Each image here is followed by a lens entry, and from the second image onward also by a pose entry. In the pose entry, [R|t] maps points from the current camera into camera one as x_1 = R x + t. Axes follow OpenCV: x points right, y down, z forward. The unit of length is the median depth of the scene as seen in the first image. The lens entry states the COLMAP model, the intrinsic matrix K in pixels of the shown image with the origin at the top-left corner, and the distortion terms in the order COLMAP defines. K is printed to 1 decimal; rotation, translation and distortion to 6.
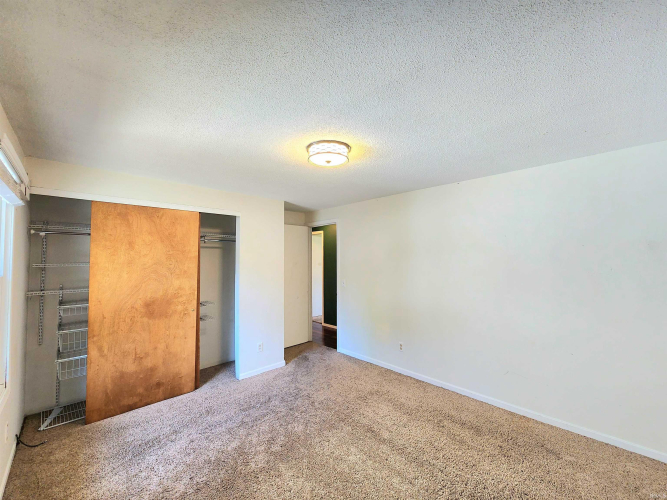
lens RADIAL K [[273.7, 0, 333.5], [0, 273.7, 250.0], [0, 0, 1]] dist [-0.000990, -0.000303]
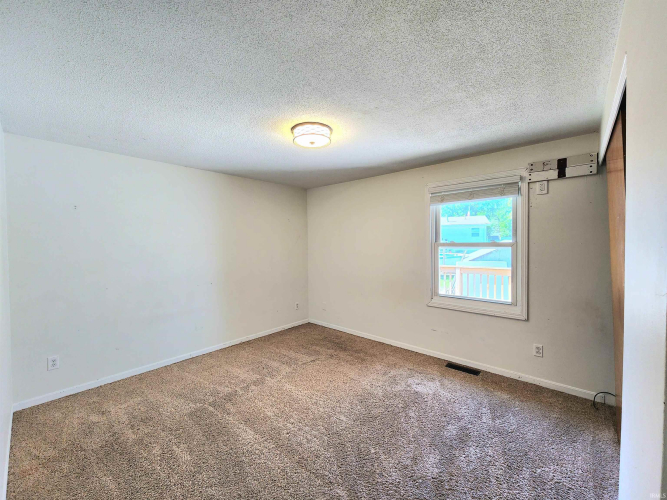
lens RADIAL K [[273.7, 0, 333.5], [0, 273.7, 250.0], [0, 0, 1]] dist [-0.000990, -0.000303]
pose [[-0.996845, 0.000147, -0.079370, 0.004344], [0.000545, 0.999987, -0.004986, 0.089812], [0.079369, -0.005014, -0.996833, 1.496374]]
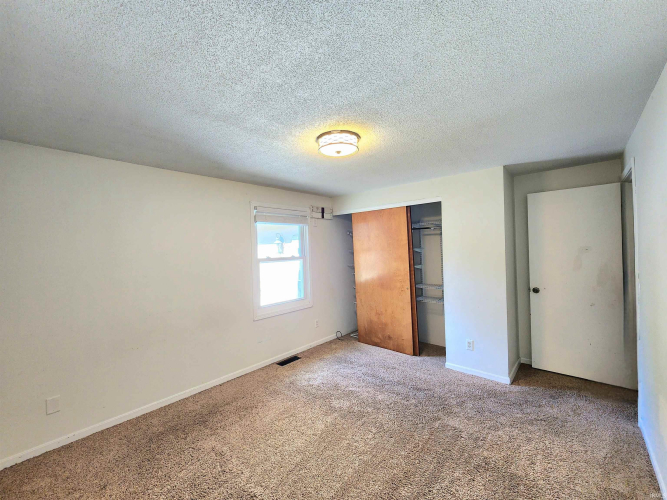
lens RADIAL K [[273.7, 0, 333.5], [0, 273.7, 250.0], [0, 0, 1]] dist [-0.000990, -0.000303]
pose [[0.071434, 0.004175, -0.997437, 0.714717], [0.057493, 0.998311, 0.008296, 0.023452], [0.995787, -0.057938, 0.071074, 0.644104]]
